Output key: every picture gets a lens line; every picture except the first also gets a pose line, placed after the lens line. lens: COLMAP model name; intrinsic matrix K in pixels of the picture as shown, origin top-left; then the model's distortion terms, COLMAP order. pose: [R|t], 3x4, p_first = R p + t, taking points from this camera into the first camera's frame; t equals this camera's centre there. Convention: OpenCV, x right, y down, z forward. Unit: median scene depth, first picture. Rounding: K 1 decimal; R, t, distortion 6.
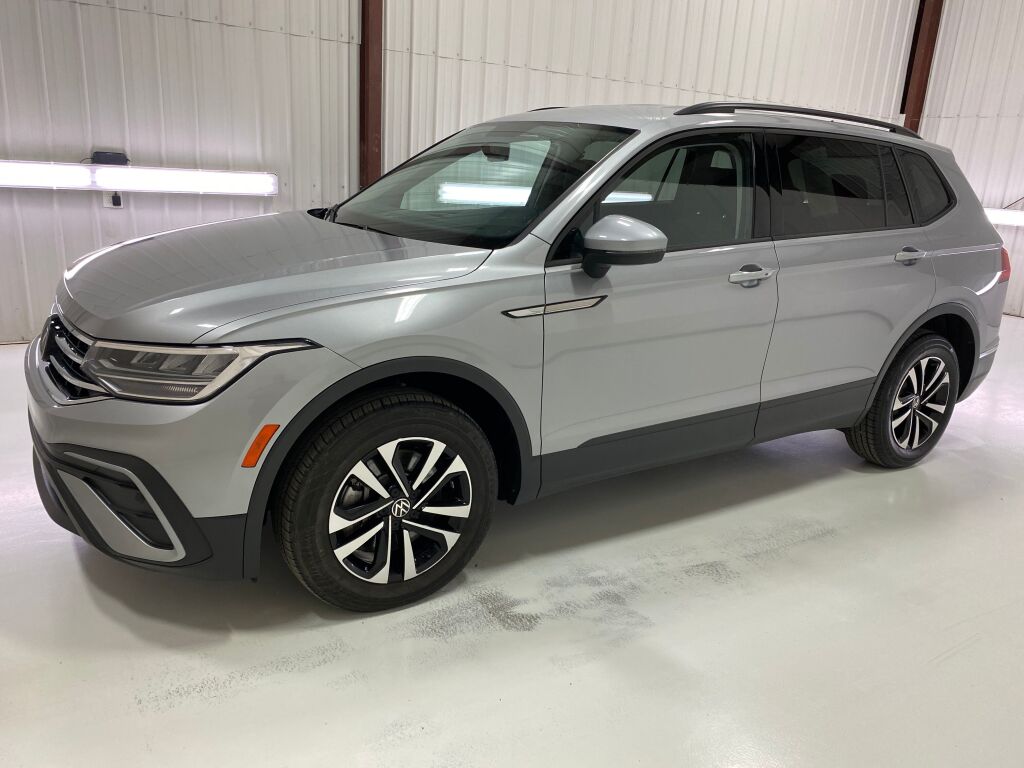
lens RADIAL K [[755.7, 0, 511.0], [0, 755.7, 383.0], [0, 0, 1]] dist [0.044811, -0.035641]
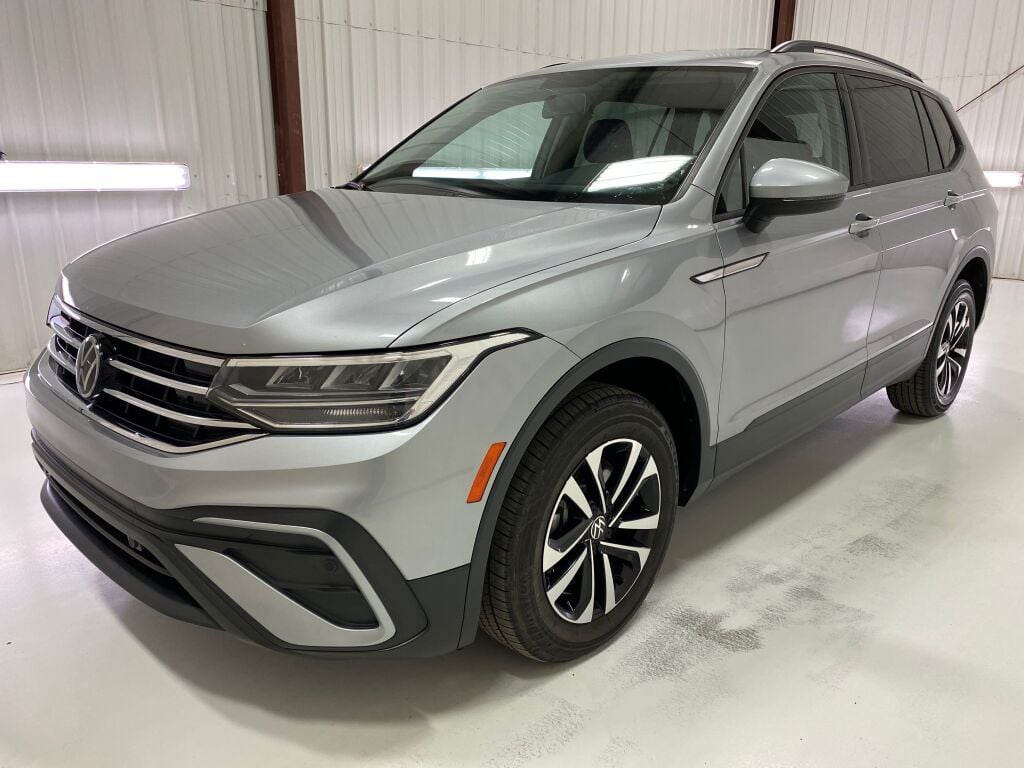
lens RADIAL K [[762.3, 0, 514.7], [0, 762.3, 384.7], [0, 0, 1]] dist [0.022797, -0.006364]
pose [[0.972888, -0.109309, 0.203815, -0.378804], [0.107647, 0.994003, 0.019261, -0.013731], [-0.204698, 0.003201, 0.978820, 0.209666]]
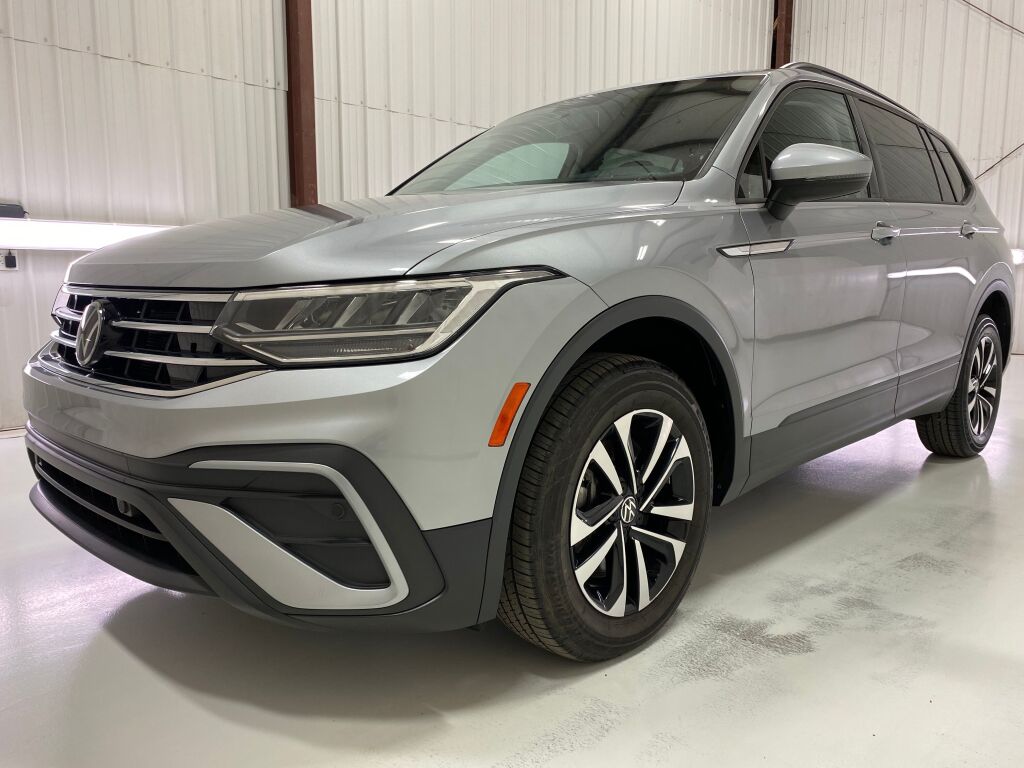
lens RADIAL K [[764.5, 0, 510.6], [0, 764.5, 378.8], [0, 0, 1]] dist [0.014103, 0.001769]
pose [[0.975130, -0.086658, 0.203989, -0.396605], [0.114287, 0.985194, -0.127797, 0.118923], [-0.189894, 0.147932, 0.970596, 0.266429]]
